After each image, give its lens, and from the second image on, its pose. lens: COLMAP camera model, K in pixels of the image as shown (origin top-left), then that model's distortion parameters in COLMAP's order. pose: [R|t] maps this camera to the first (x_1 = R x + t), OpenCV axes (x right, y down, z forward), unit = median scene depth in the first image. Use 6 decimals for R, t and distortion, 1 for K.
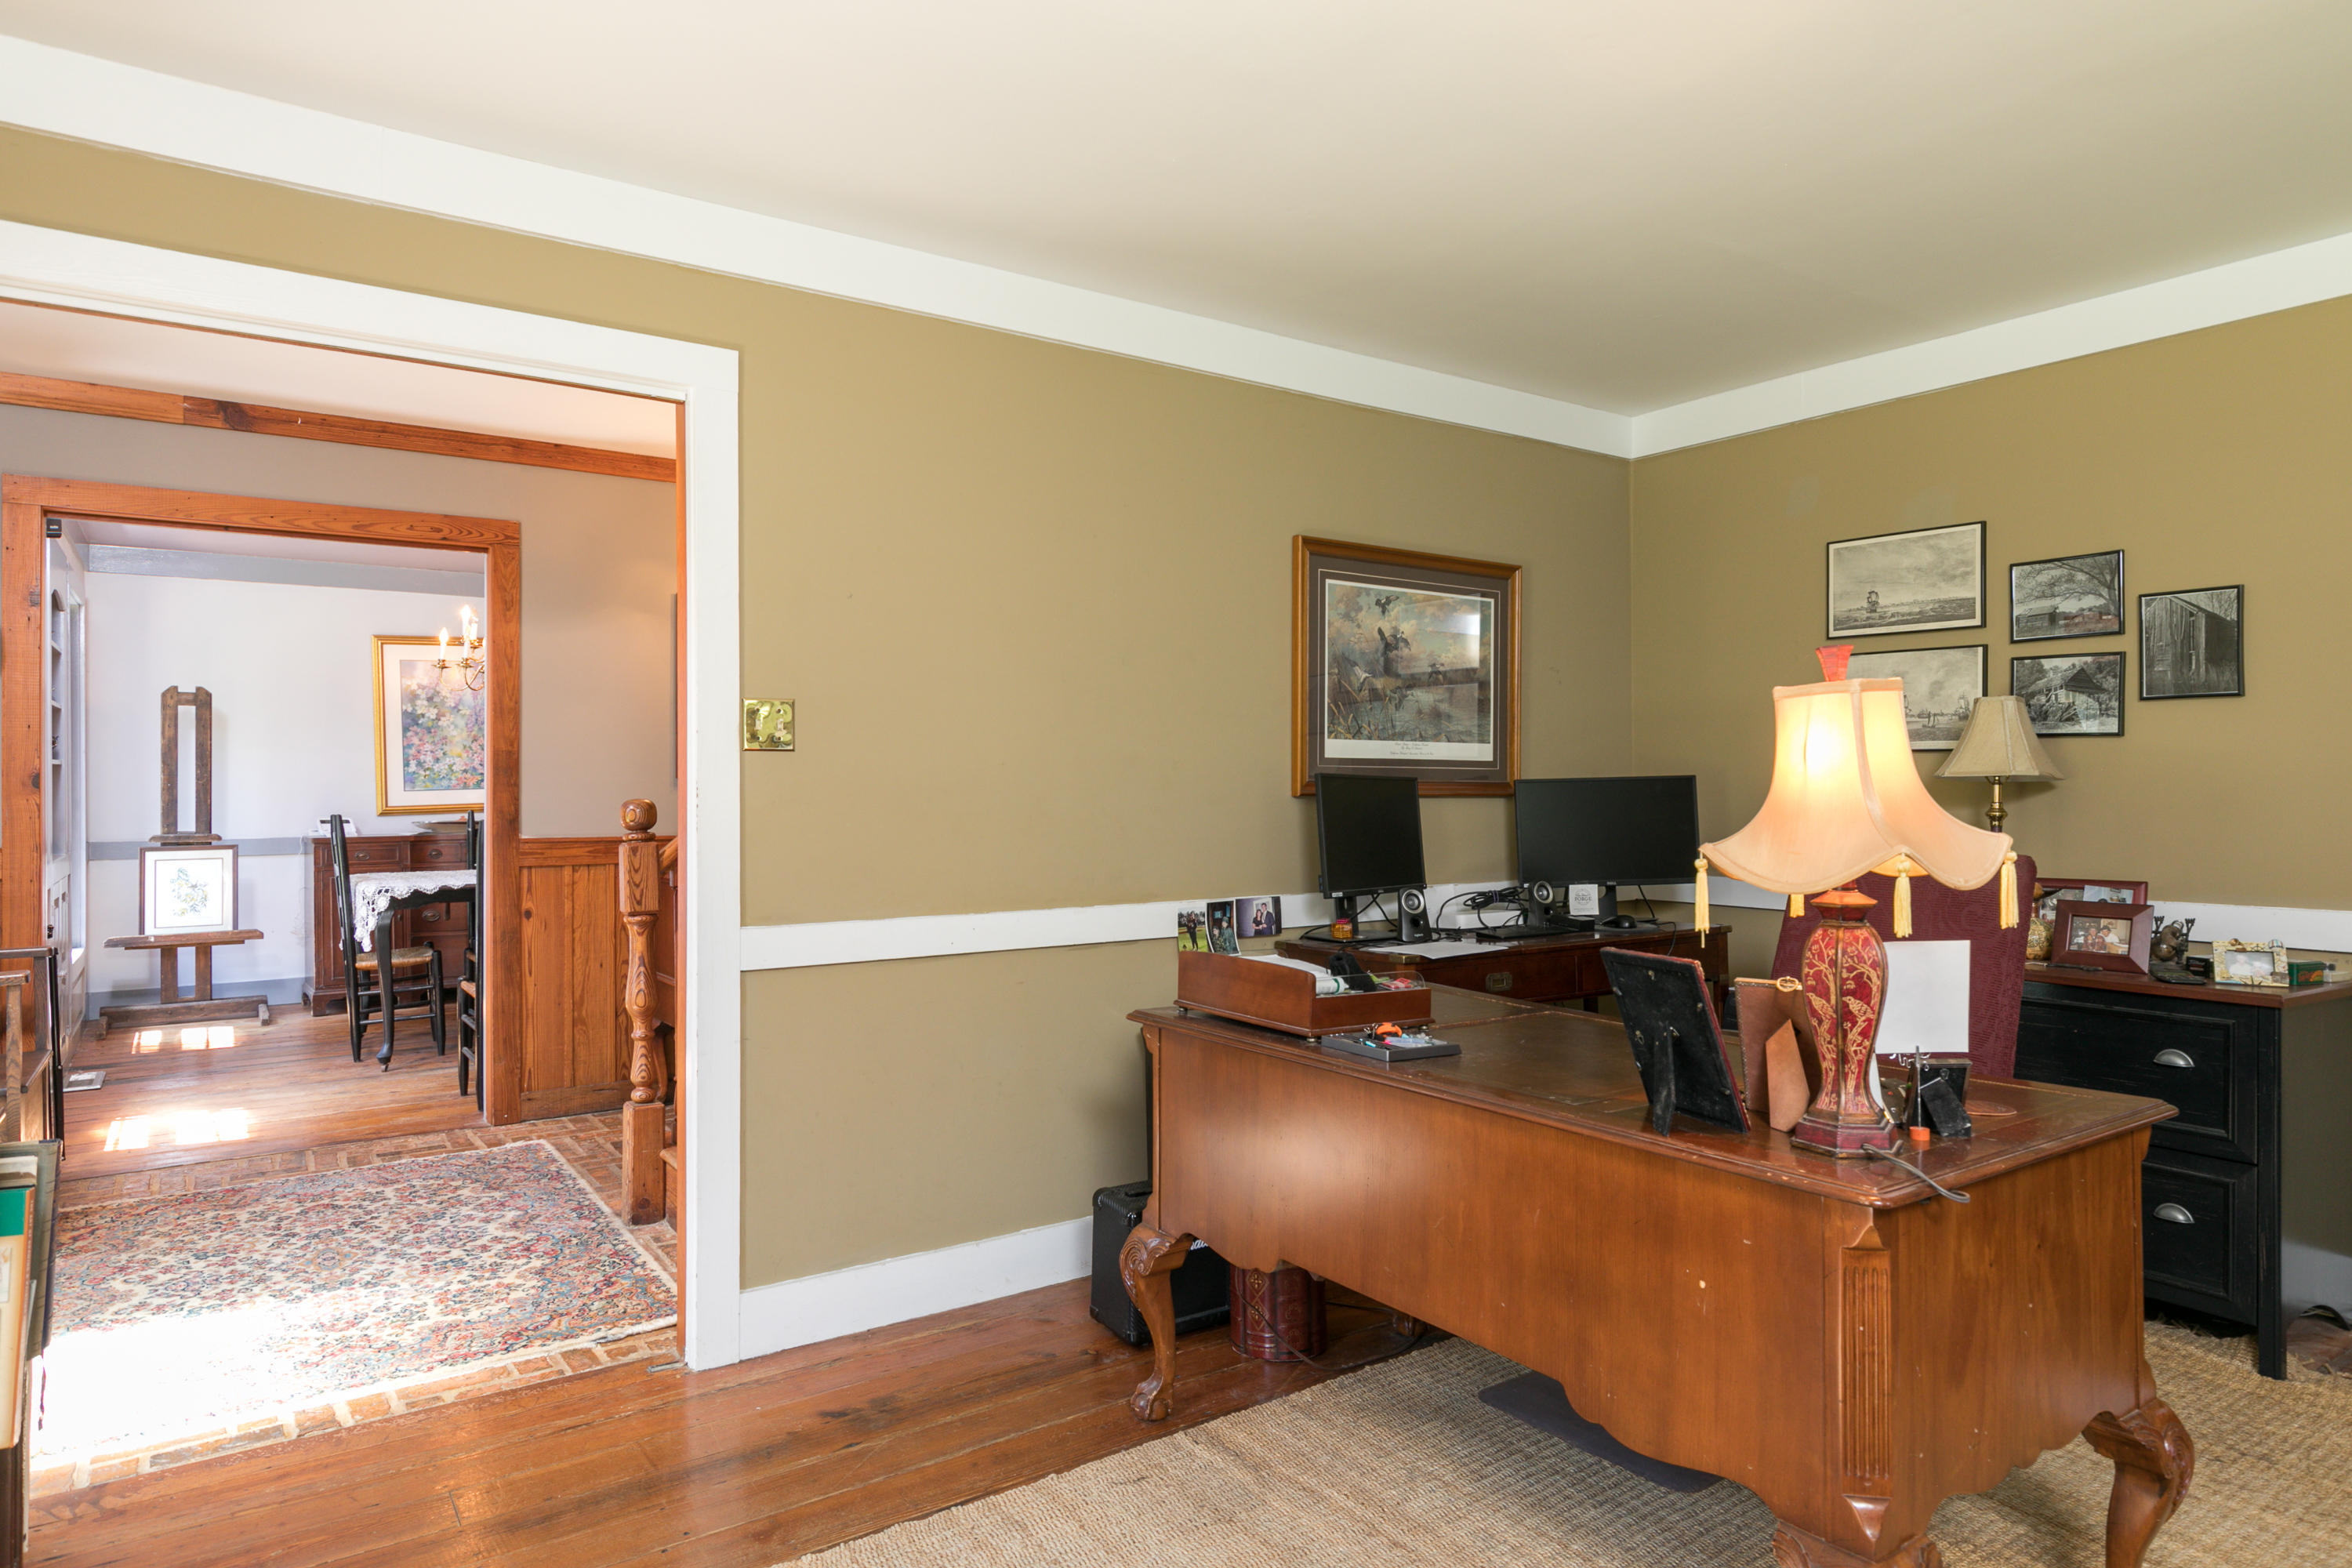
lens RADIAL K [[1420.9, 0, 1178.2], [0, 1420.9, 780.4], [0, 0, 1]] dist [0.003598, 0.000684]
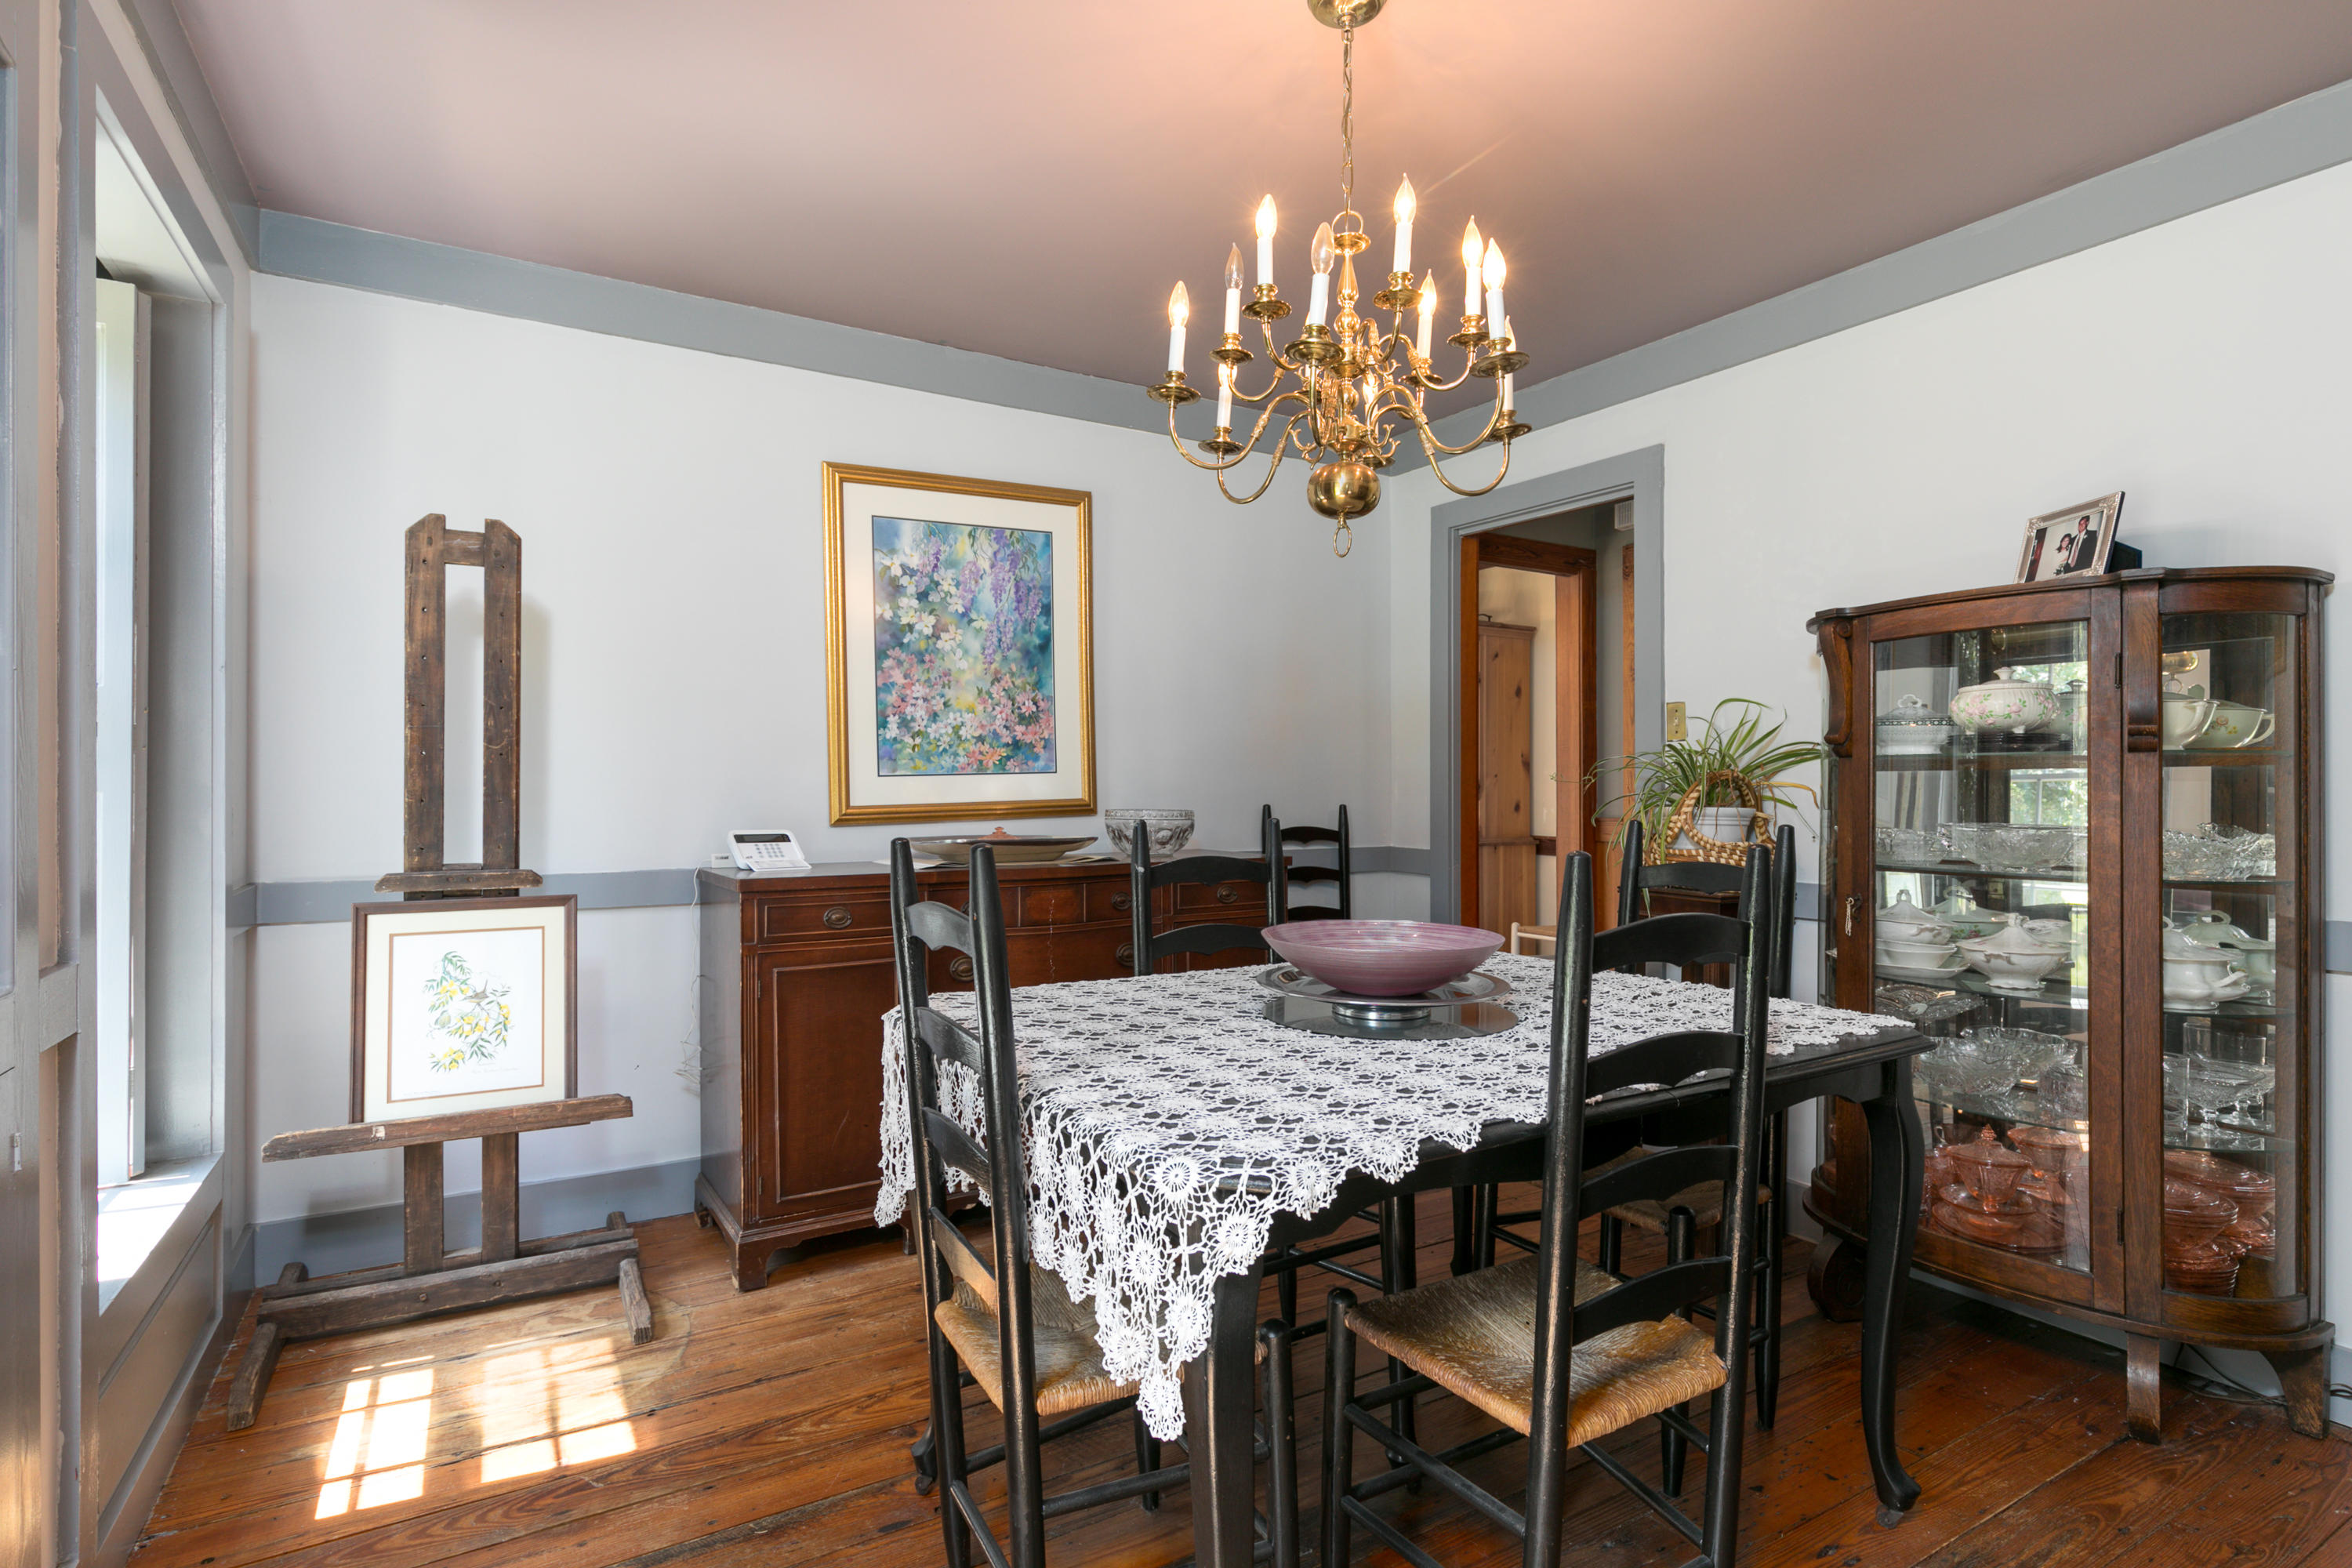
lens RADIAL K [[1187.9, 0, 1170.2], [0, 1187.9, 784.1], [0, 0, 1]] dist [-0.000958, -0.001127]
pose [[0.995112, 0.001035, -0.098750, -0.452331], [-0.001489, 0.999989, -0.004528, 0.013569], [0.098744, 0.004653, 0.995102, 0.668827]]
